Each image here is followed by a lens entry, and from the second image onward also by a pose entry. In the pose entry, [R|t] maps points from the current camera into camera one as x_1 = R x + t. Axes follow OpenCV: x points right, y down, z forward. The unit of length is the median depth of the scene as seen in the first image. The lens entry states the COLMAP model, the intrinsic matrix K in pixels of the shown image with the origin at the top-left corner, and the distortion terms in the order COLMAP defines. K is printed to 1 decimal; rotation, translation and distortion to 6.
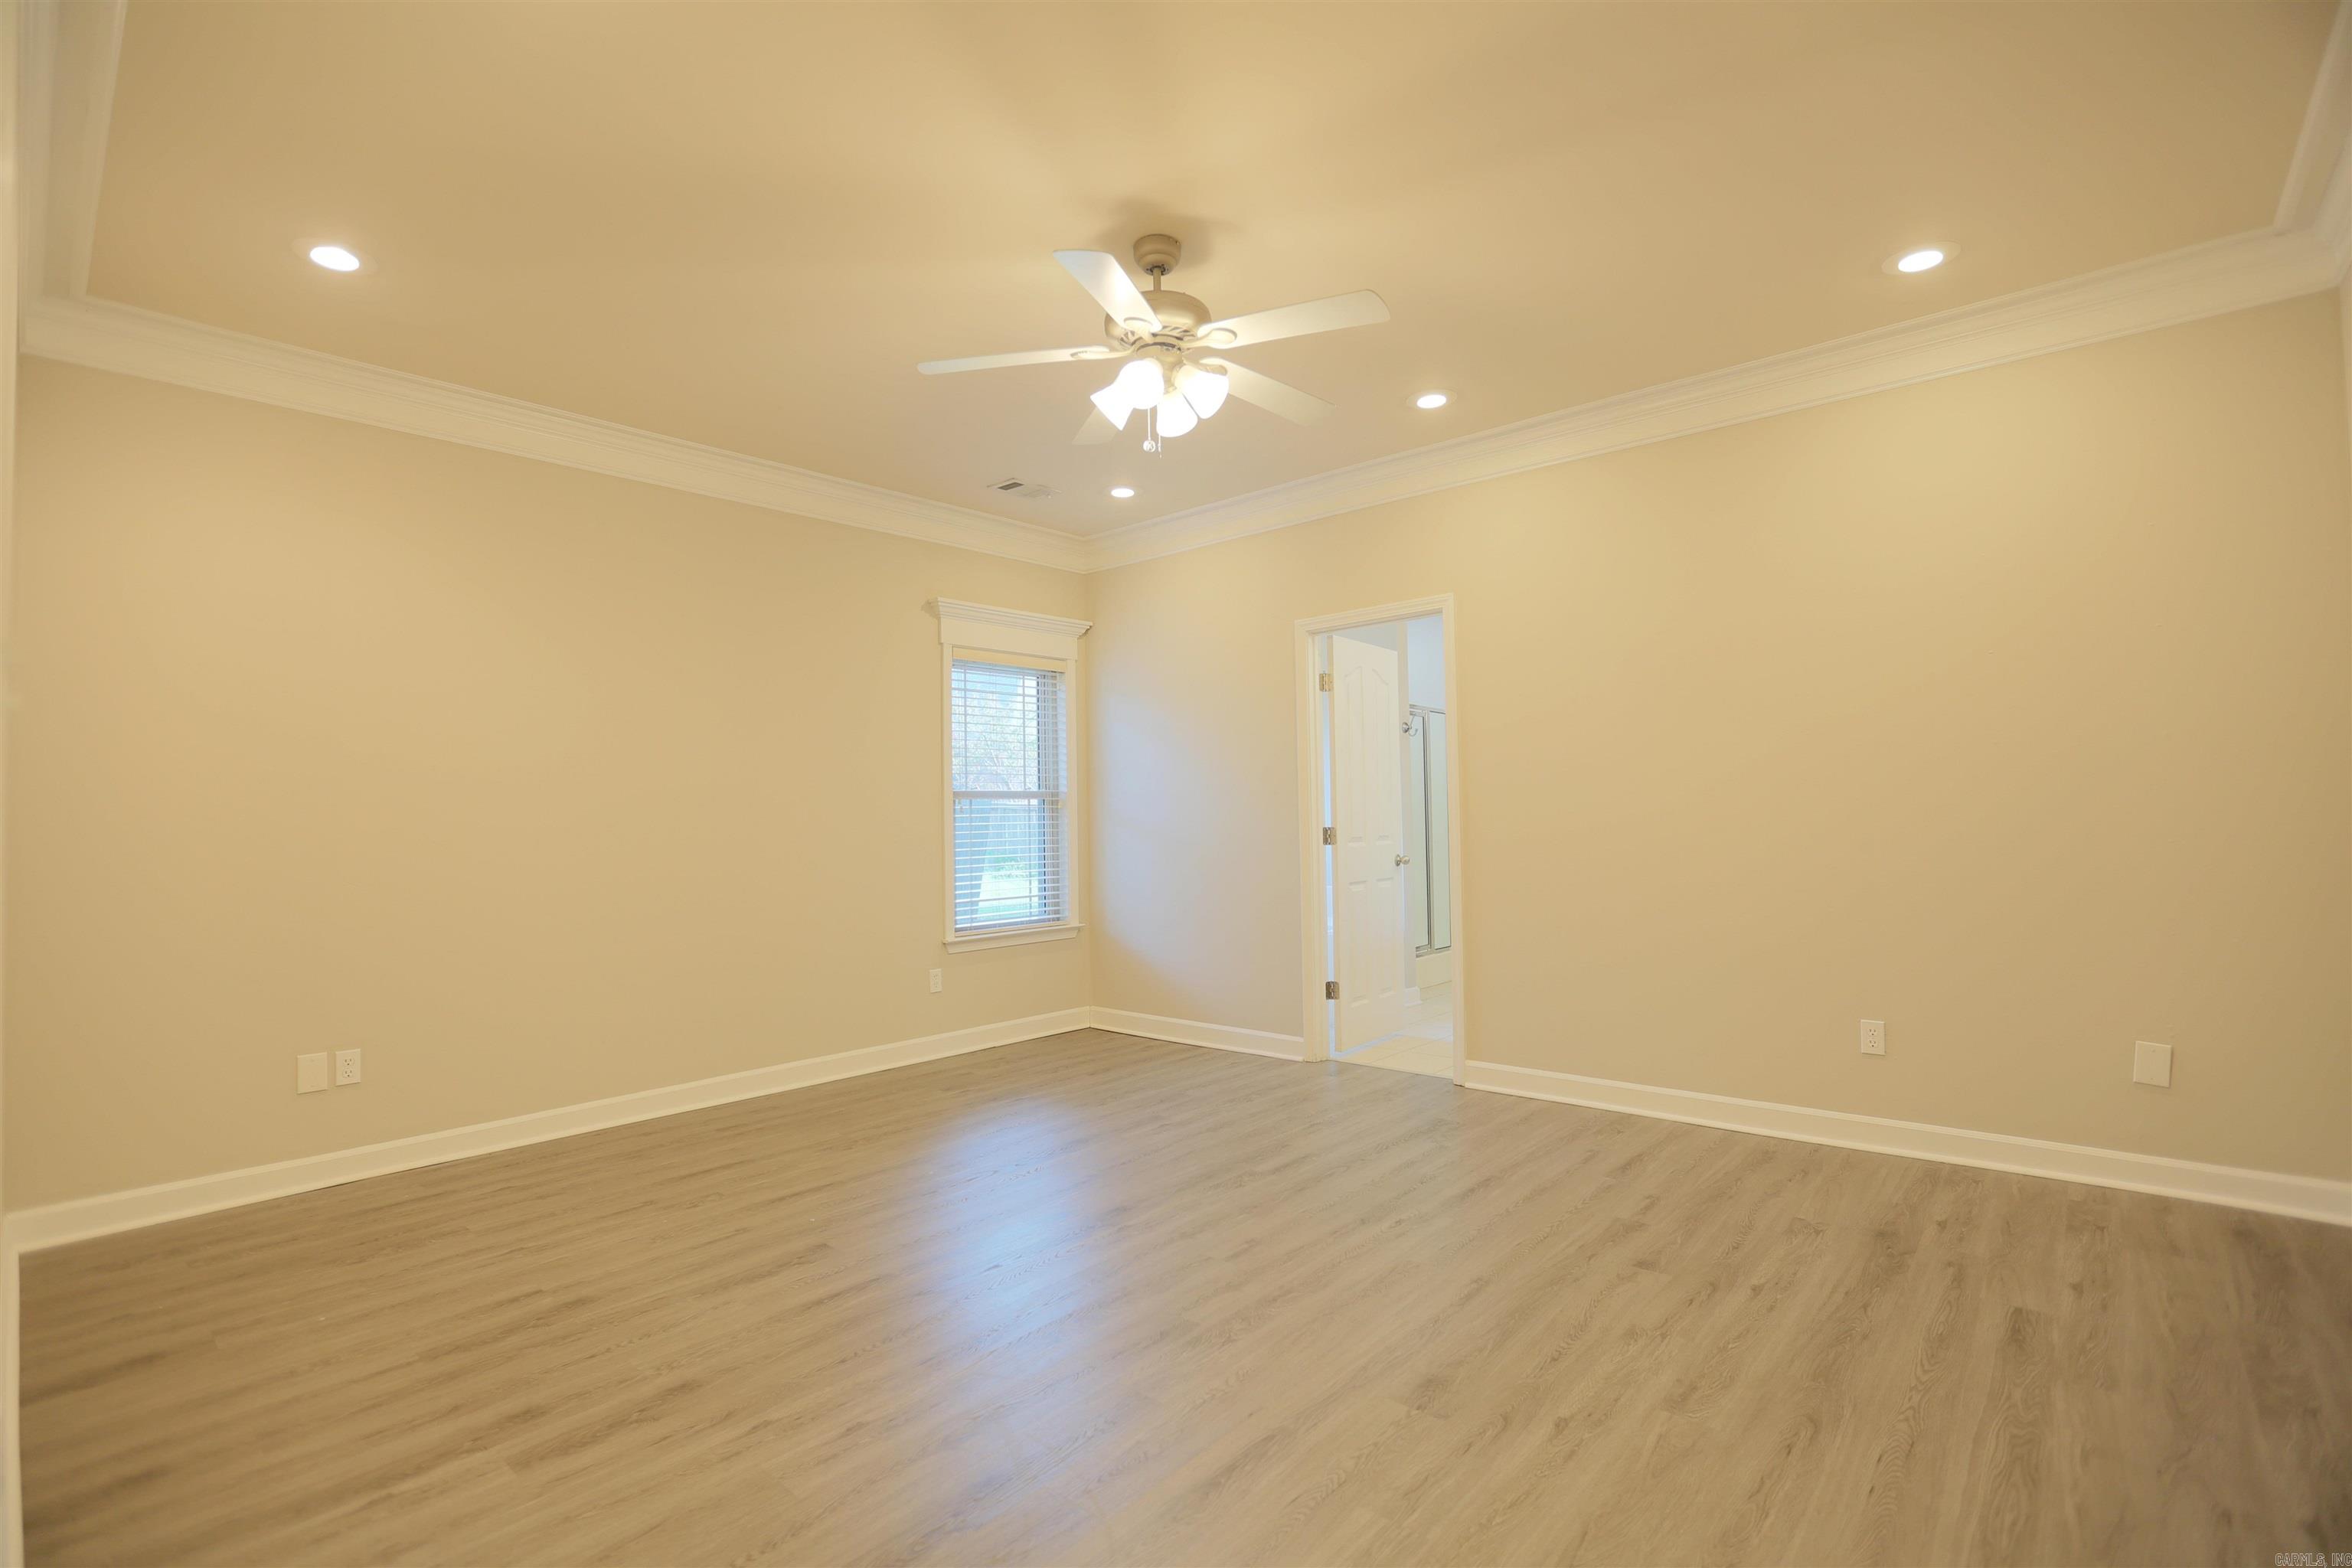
lens RADIAL K [[1071.0, 0, 1163.1], [0, 1071.0, 776.1], [0, 0, 1]] dist [-0.044607, 0.015268]
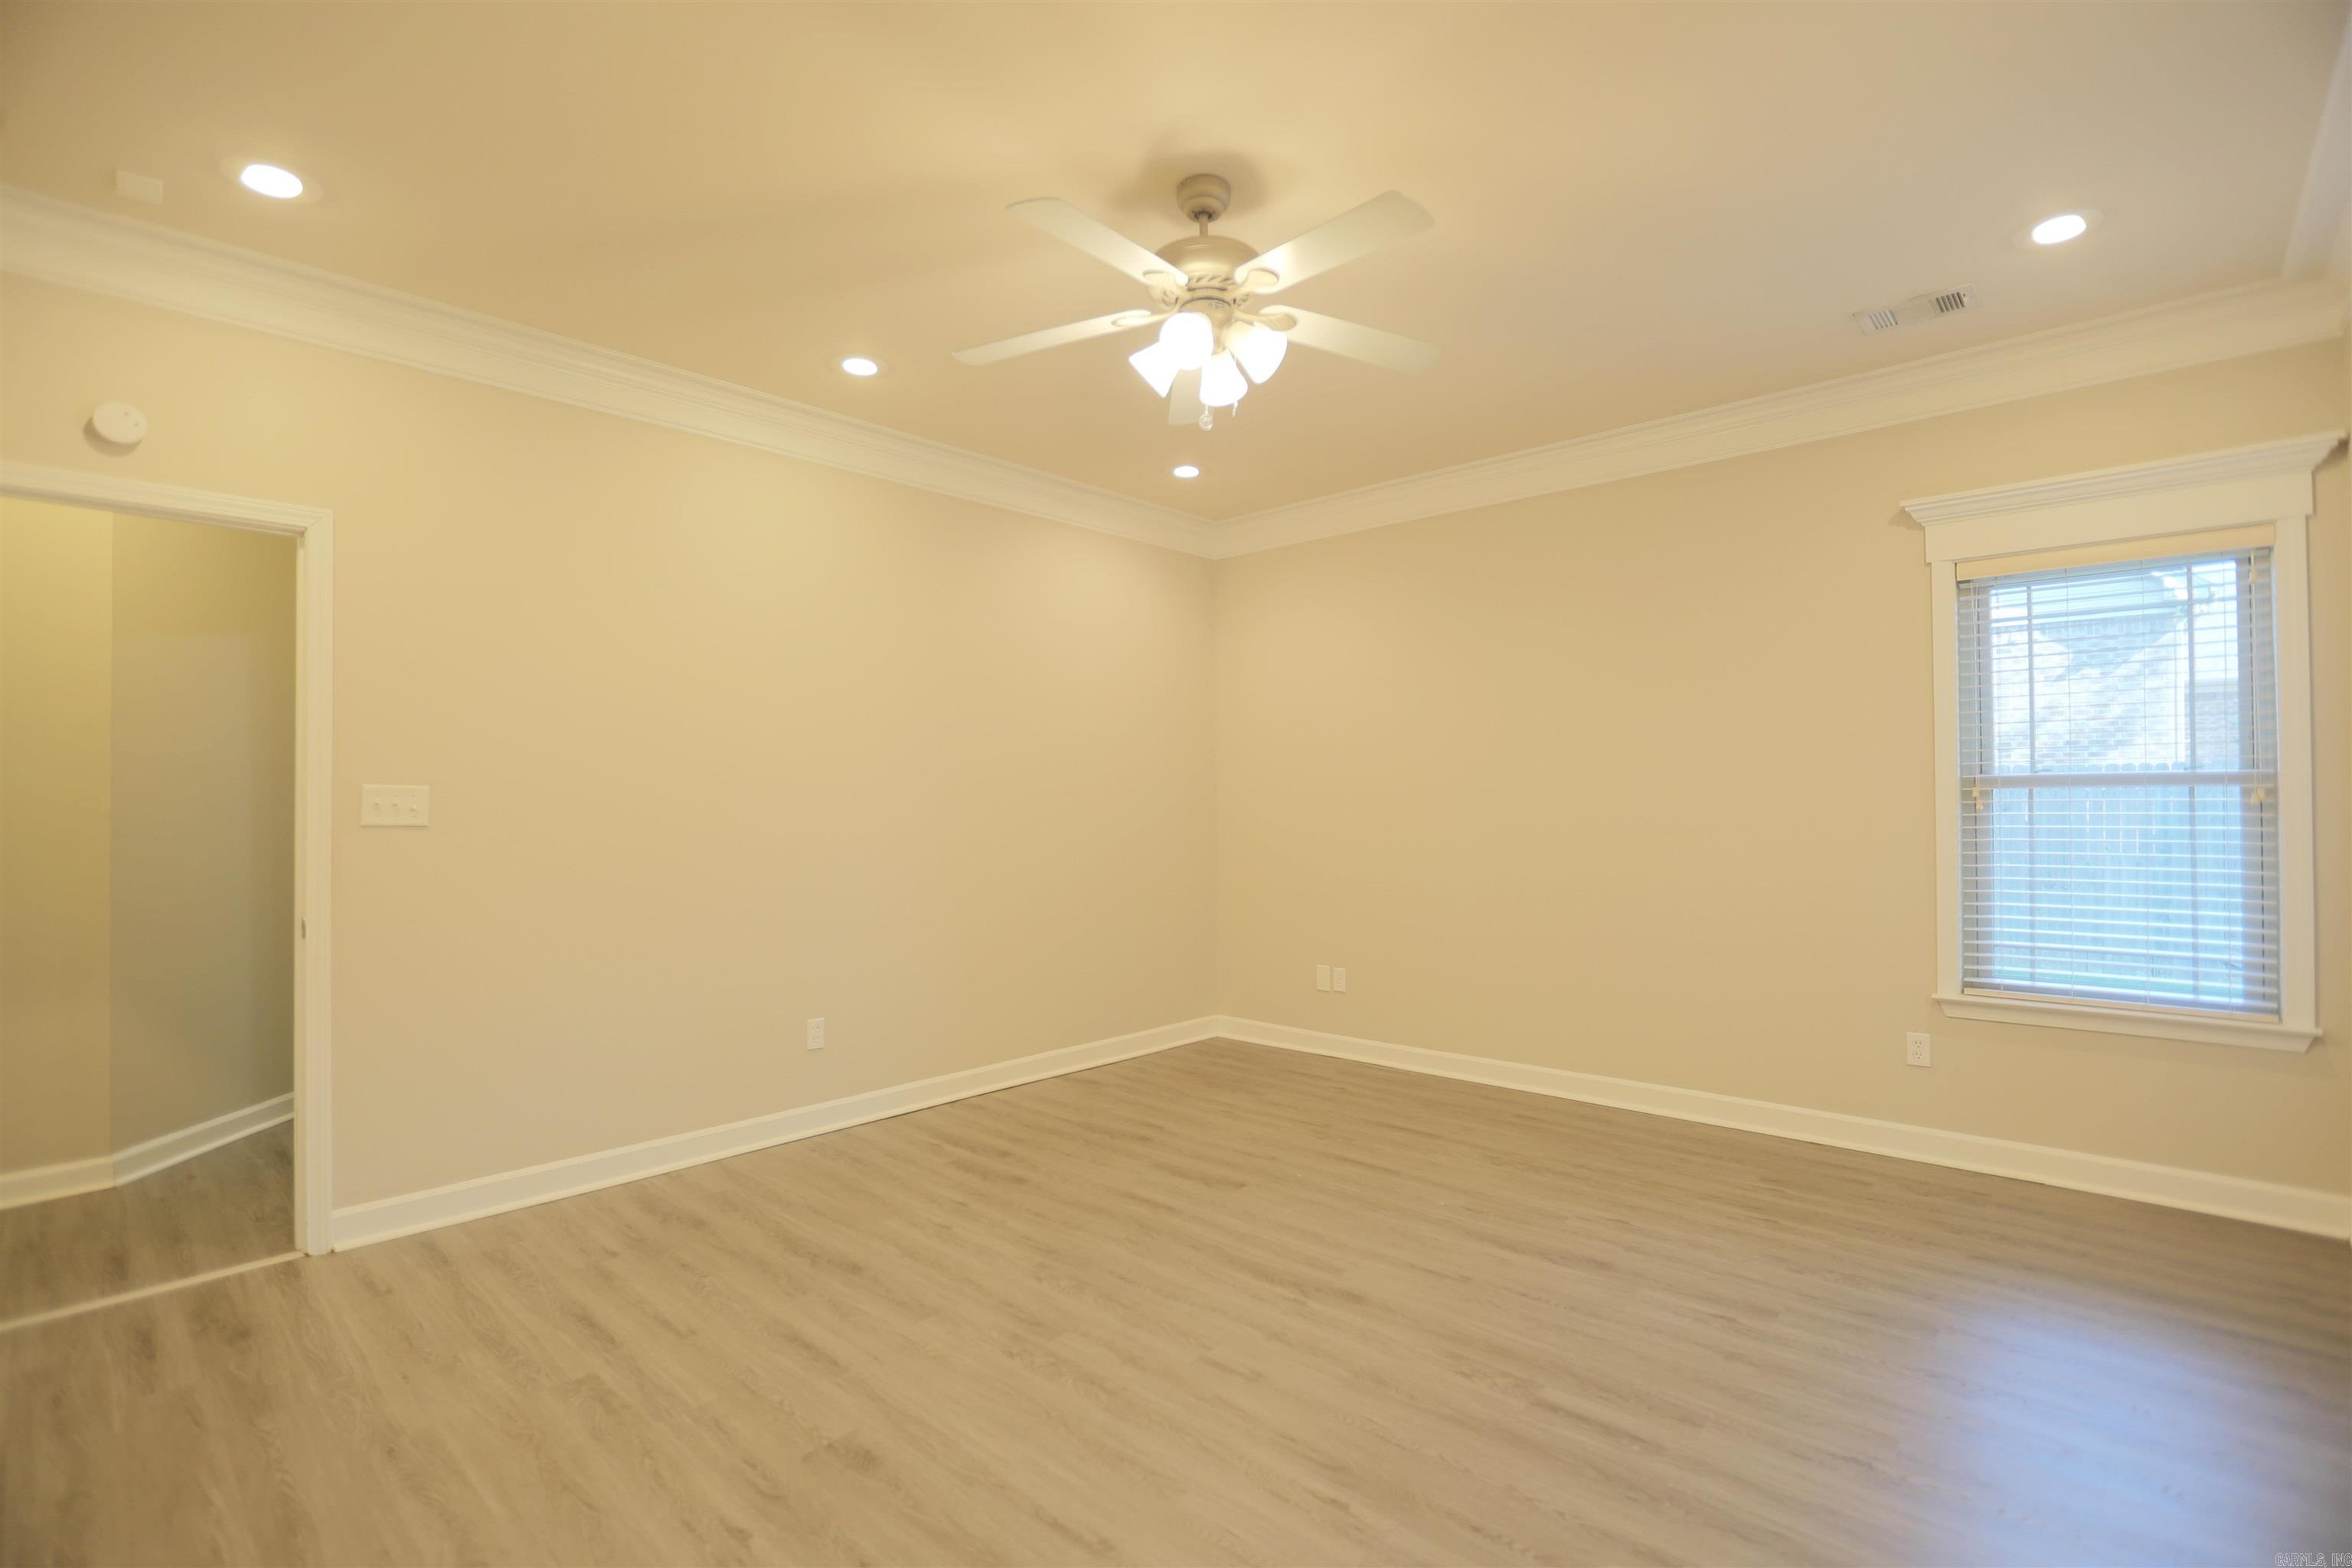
lens RADIAL K [[1071.0, 0, 1187.7], [0, 1071.0, 785.0], [0, 0, 1]] dist [-0.044607, 0.015268]
pose [[-0.003657, -0.001889, -0.999992, 0.739773], [0.041911, 0.999119, -0.002040, -0.001358], [0.999115, -0.041918, -0.003575, 0.822678]]
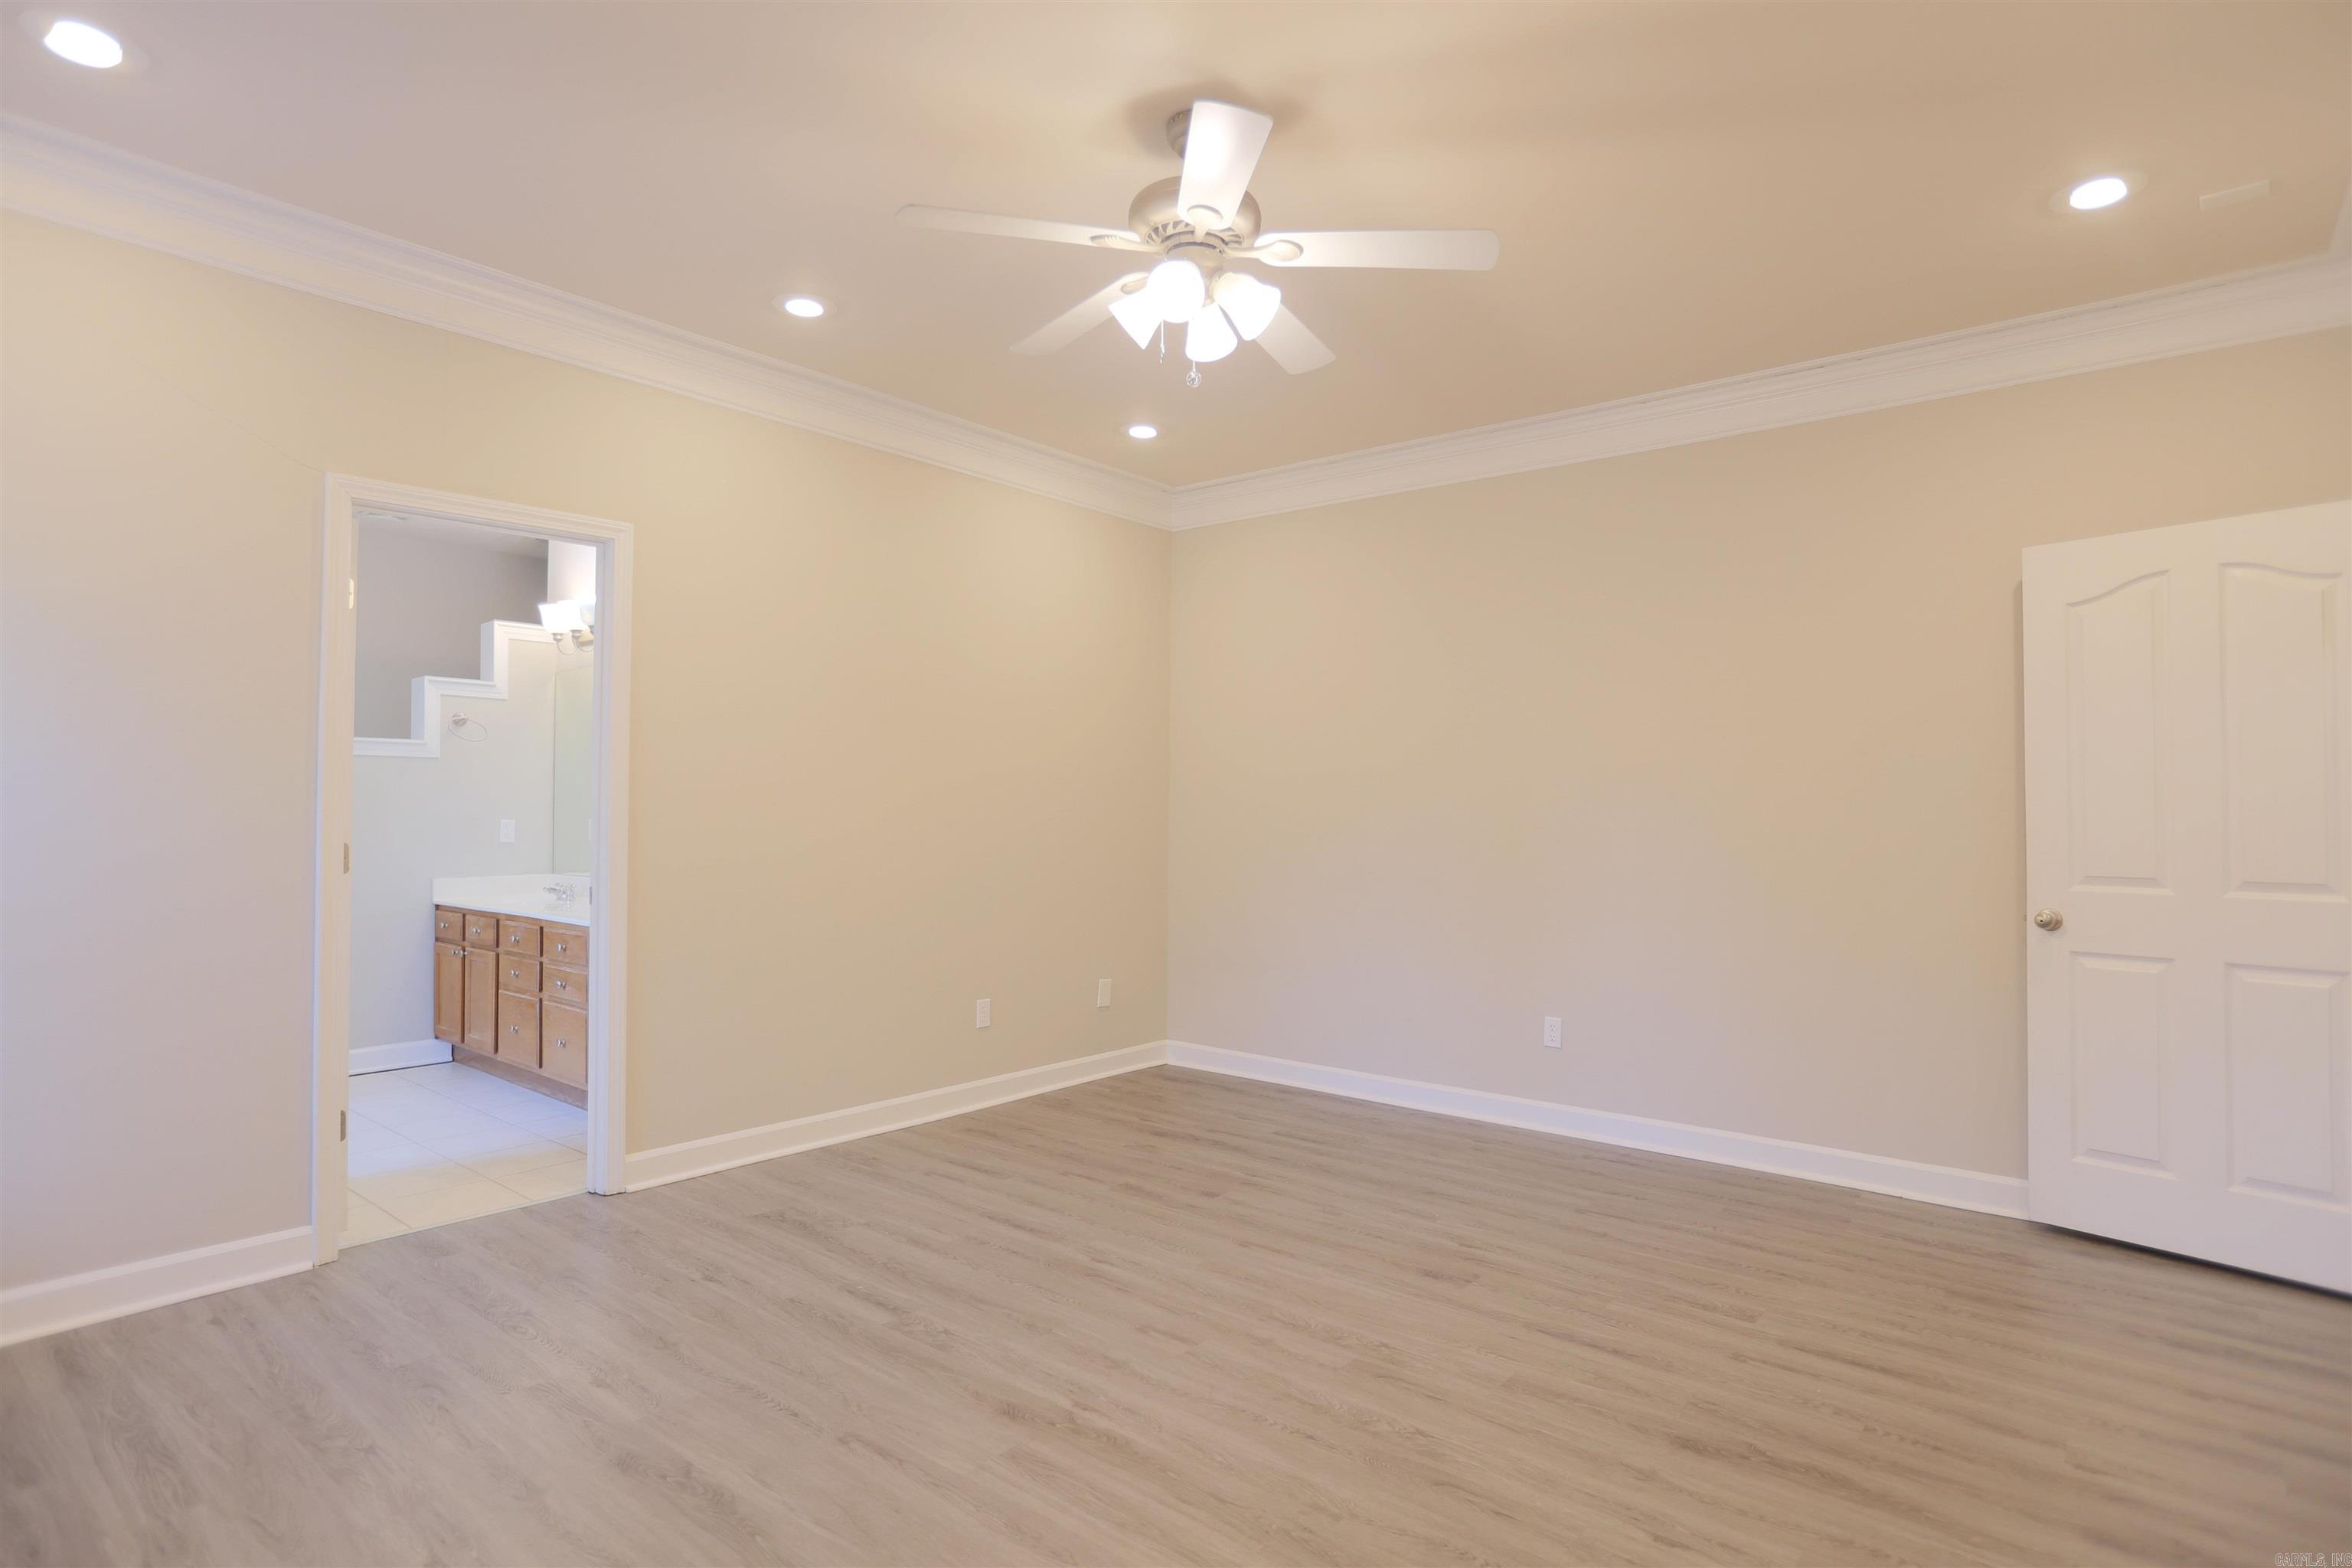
lens RADIAL K [[1205.3, 0, 1183.2], [0, 1205.3, 790.3], [0, 0, 1]] dist [-0.022147, 0.000060]
pose [[-0.040292, 0.035643, 0.998552, -0.755944], [-0.041848, 0.998426, -0.037327, 0.035579], [-0.998311, -0.043291, -0.038737, 0.868064]]
